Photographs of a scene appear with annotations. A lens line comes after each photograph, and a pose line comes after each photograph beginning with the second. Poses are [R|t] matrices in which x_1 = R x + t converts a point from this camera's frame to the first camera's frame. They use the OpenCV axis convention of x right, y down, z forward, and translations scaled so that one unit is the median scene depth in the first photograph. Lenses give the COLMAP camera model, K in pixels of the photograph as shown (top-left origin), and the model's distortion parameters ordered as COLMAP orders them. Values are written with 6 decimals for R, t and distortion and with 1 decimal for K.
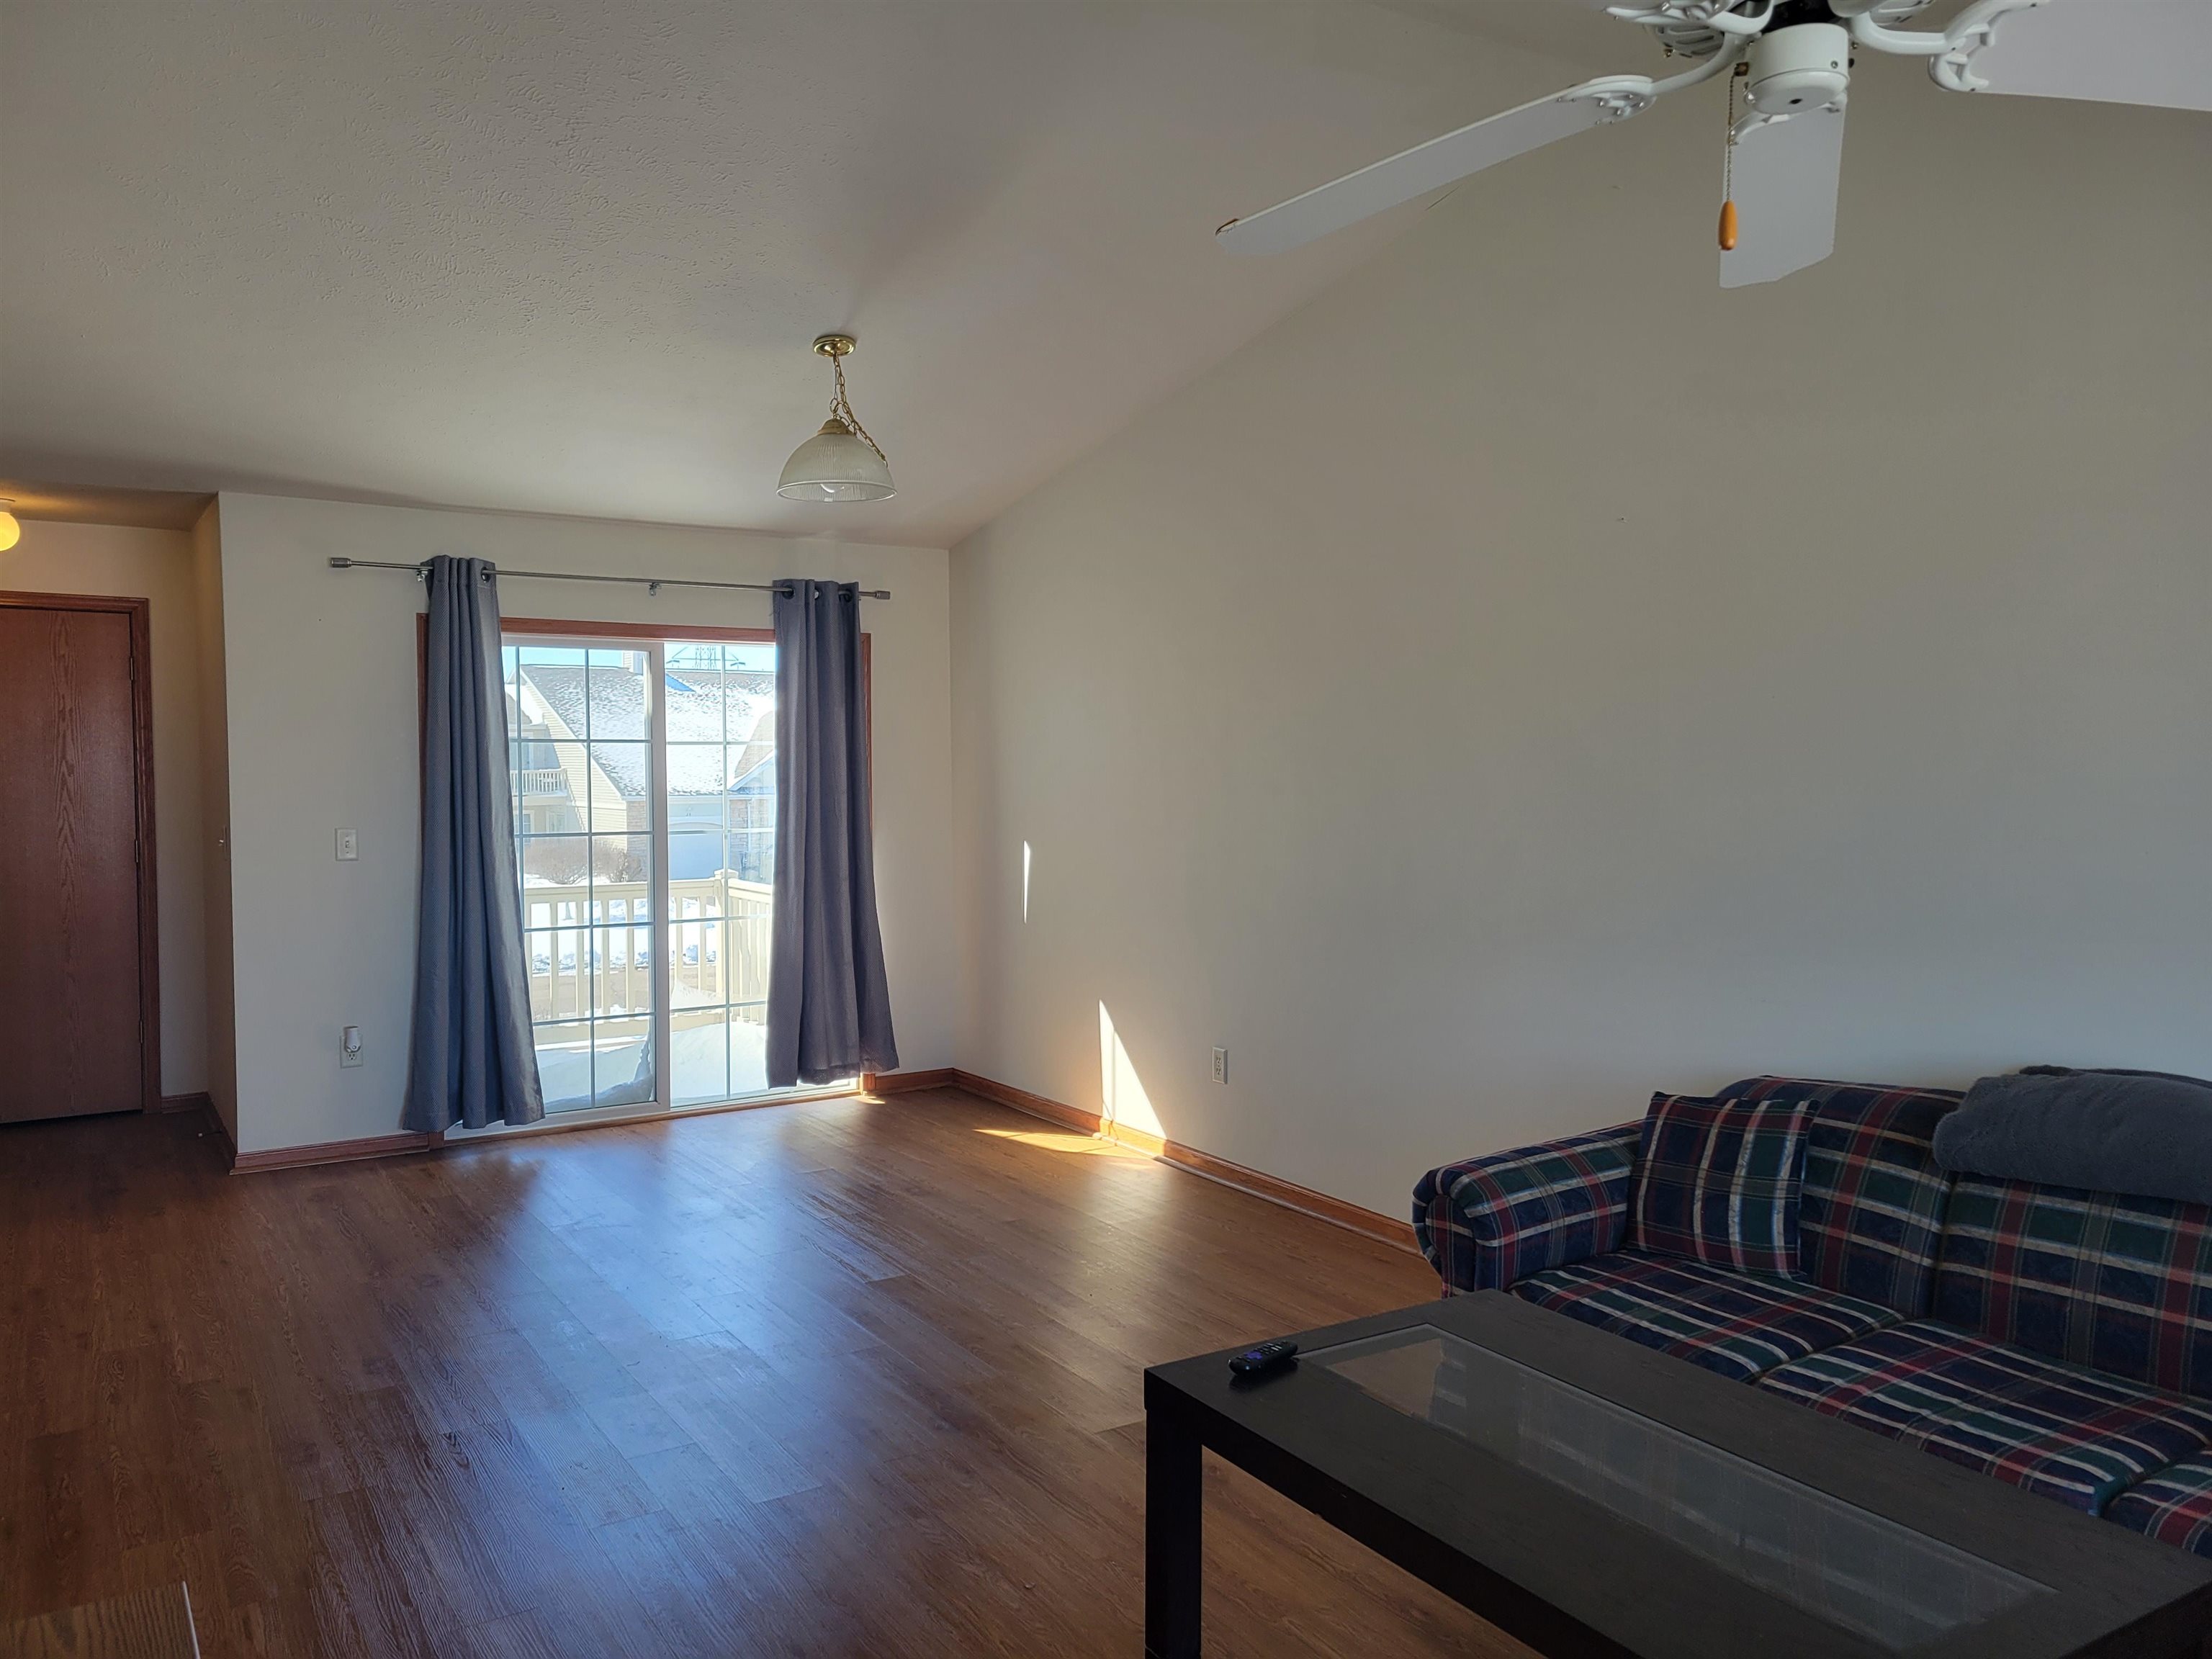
lens RADIAL K [[1652.5, 0, 1092.3], [0, 1652.5, 839.2], [0, 0, 1]] dist [0.057574, -0.033530]
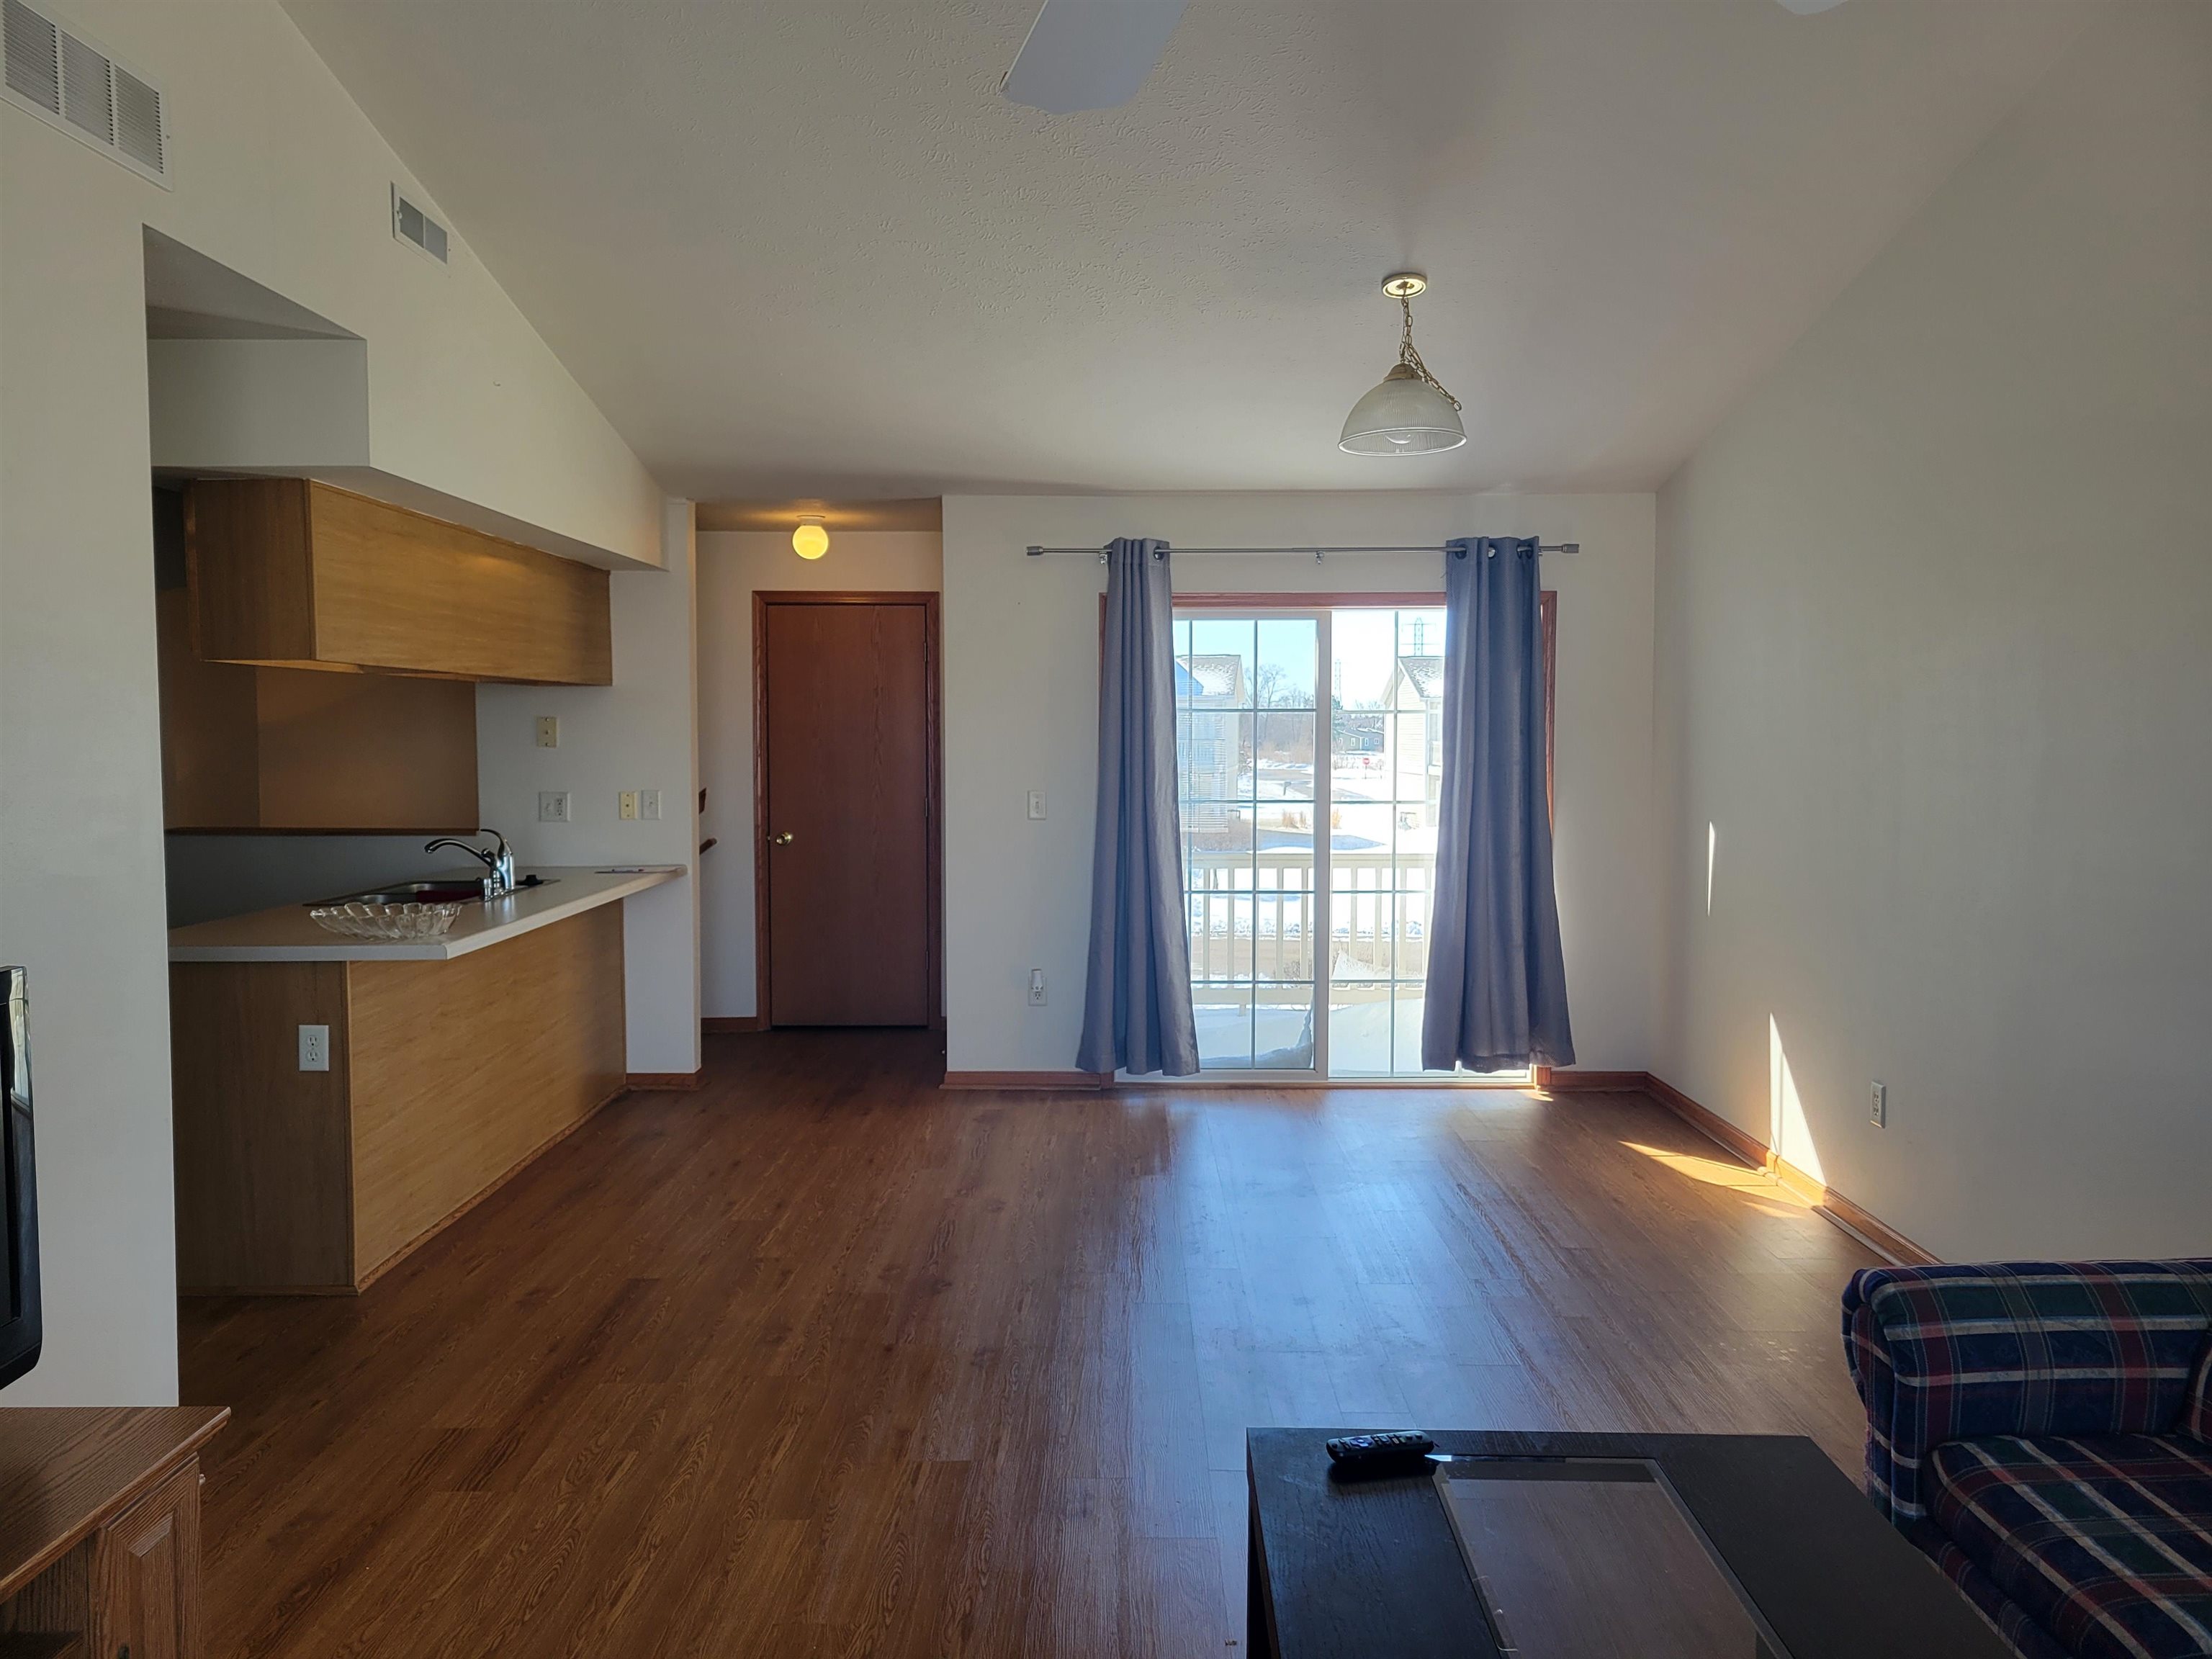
lens RADIAL K [[1652.5, 0, 1091.6], [0, 1652.5, 827.4], [0, 0, 1]] dist [0.057574, -0.033530]
pose [[0.838447, 0.032788, -0.543997, 0.176227], [-0.027415, 0.999462, 0.017985, -0.002805], [0.544294, -0.000165, 0.838895, 0.094982]]
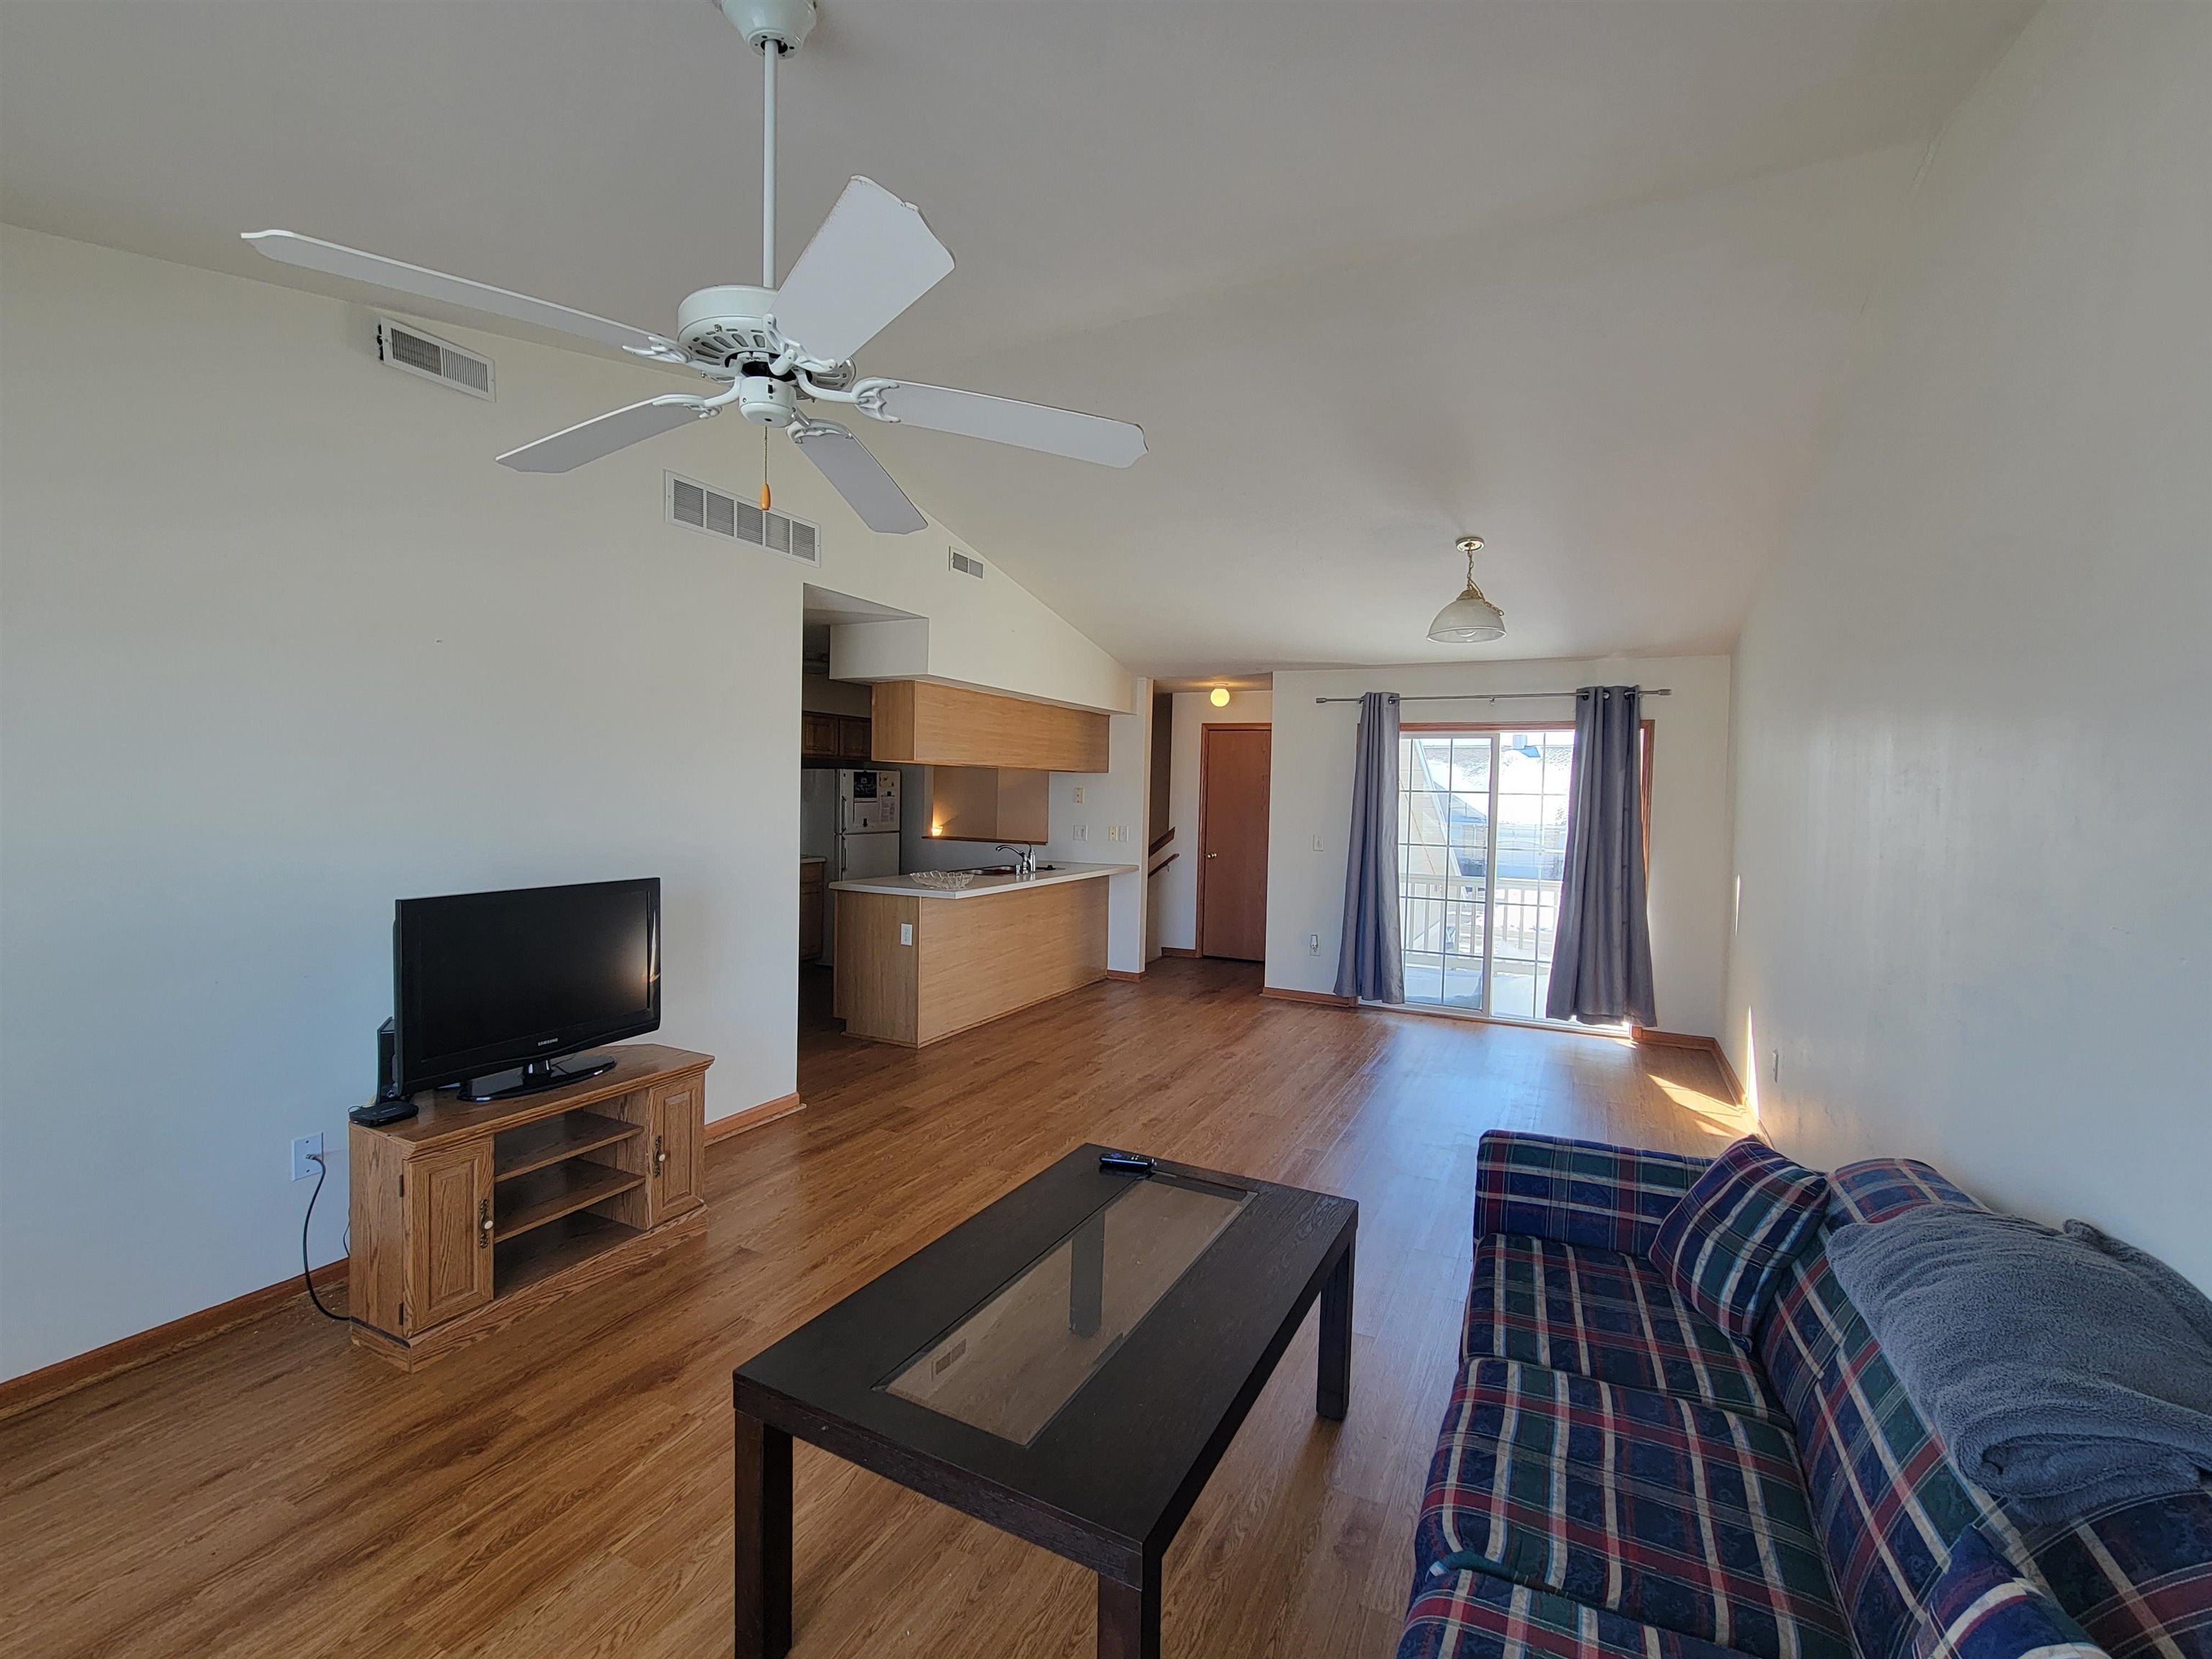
lens RADIAL K [[944.4, 0, 1109.8], [0, 944.4, 831.9], [0, 0, 1]] dist [0.004512, 0.000277]
pose [[0.519219, 0.049063, -0.853232, 0.365755], [-0.066186, 0.997661, 0.017092, -0.011825], [0.852075, 0.047597, 0.521252, 0.200747]]
